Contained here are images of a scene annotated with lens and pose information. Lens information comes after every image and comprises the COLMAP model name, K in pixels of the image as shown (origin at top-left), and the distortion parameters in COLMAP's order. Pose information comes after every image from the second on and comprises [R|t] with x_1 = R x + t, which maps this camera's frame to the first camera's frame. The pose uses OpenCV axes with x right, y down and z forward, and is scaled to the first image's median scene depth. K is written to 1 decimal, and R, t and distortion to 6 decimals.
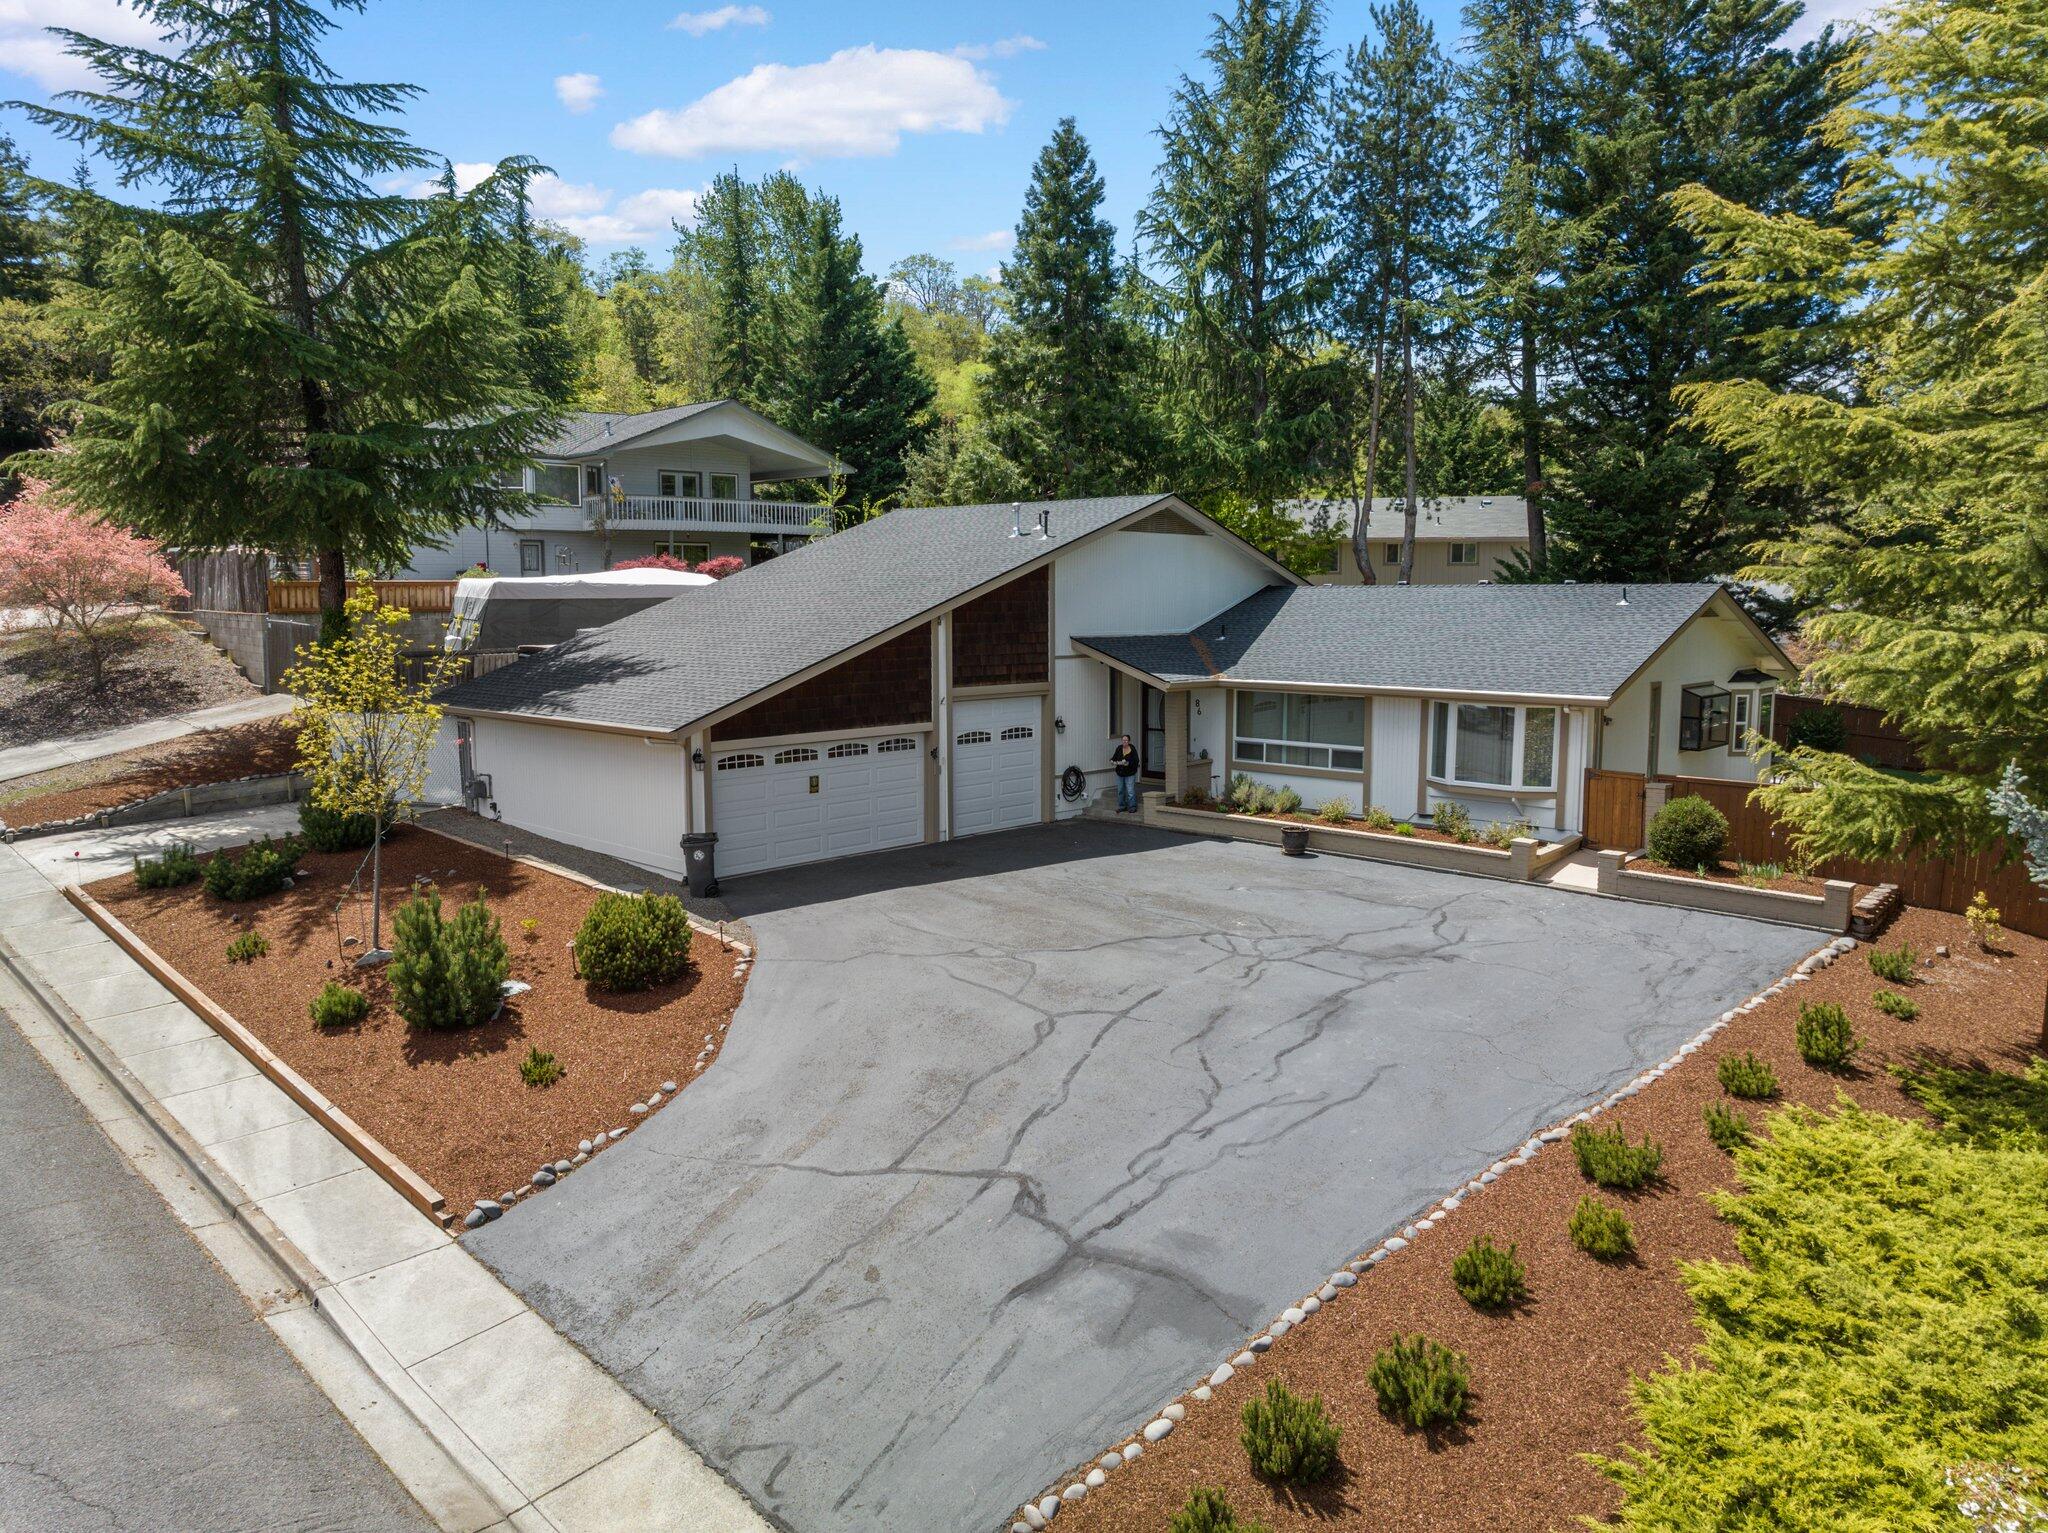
lens RADIAL K [[1405.0, 0, 1024.0], [0, 1405.0, 766.5], [0, 0, 1]] dist [-0.042004, -0.003664]
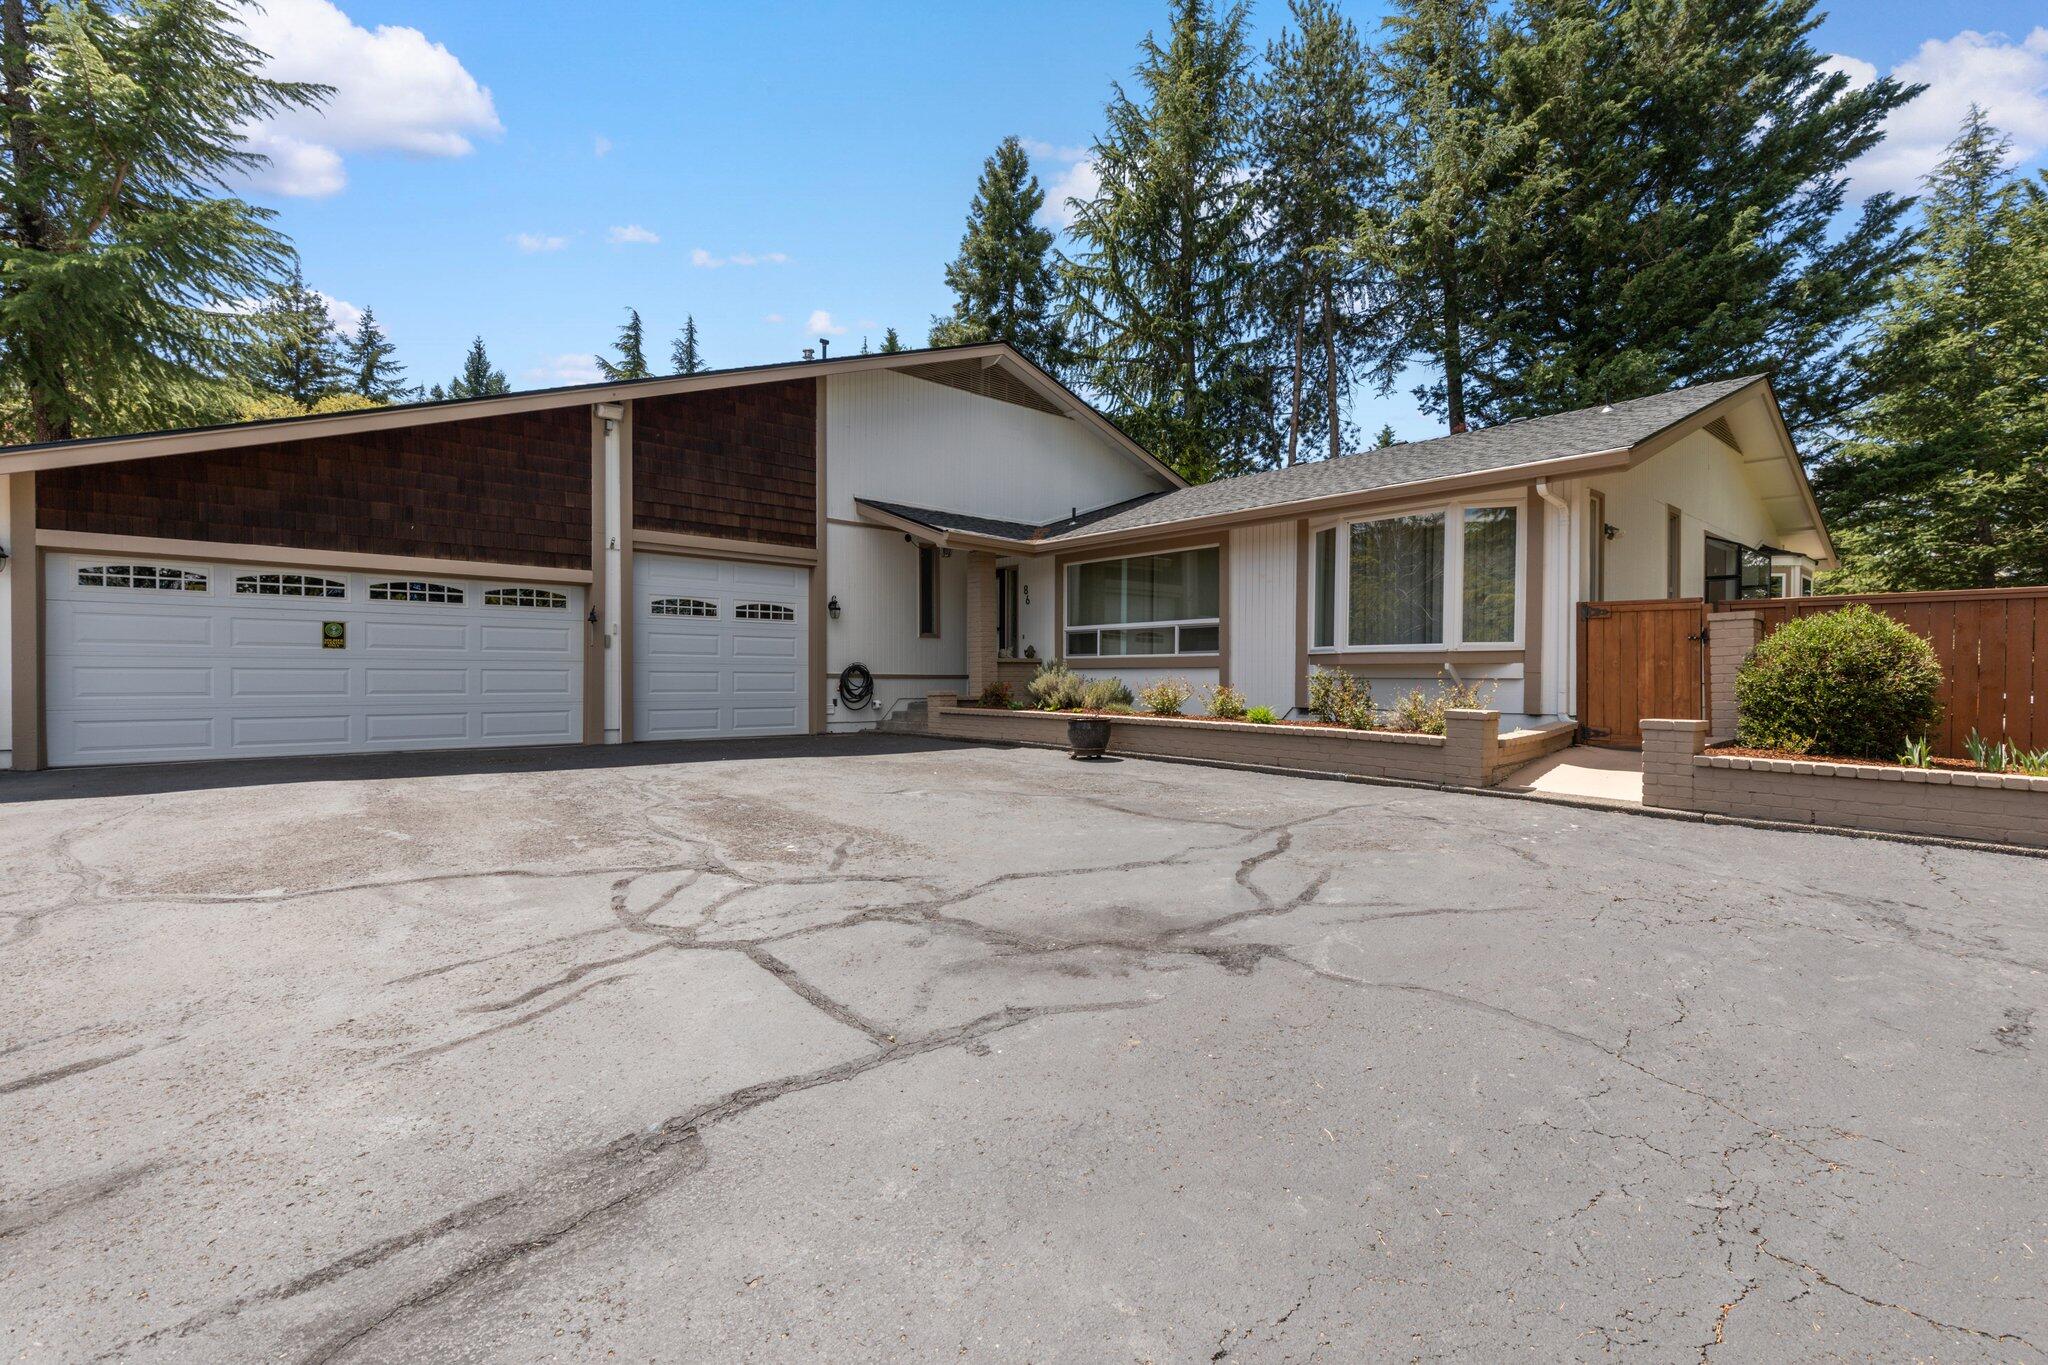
lens RADIAL K [[947.6, 0, 1024.0], [0, 947.6, 682.5], [0, 0, 1]] dist [0.002278, -0.000102]
pose [[0.996686, 0.006313, -0.081099, 0.188739], [-0.014522, 0.994776, -0.101040, 0.068552], [0.080037, 0.101883, 0.991571, 0.543759]]
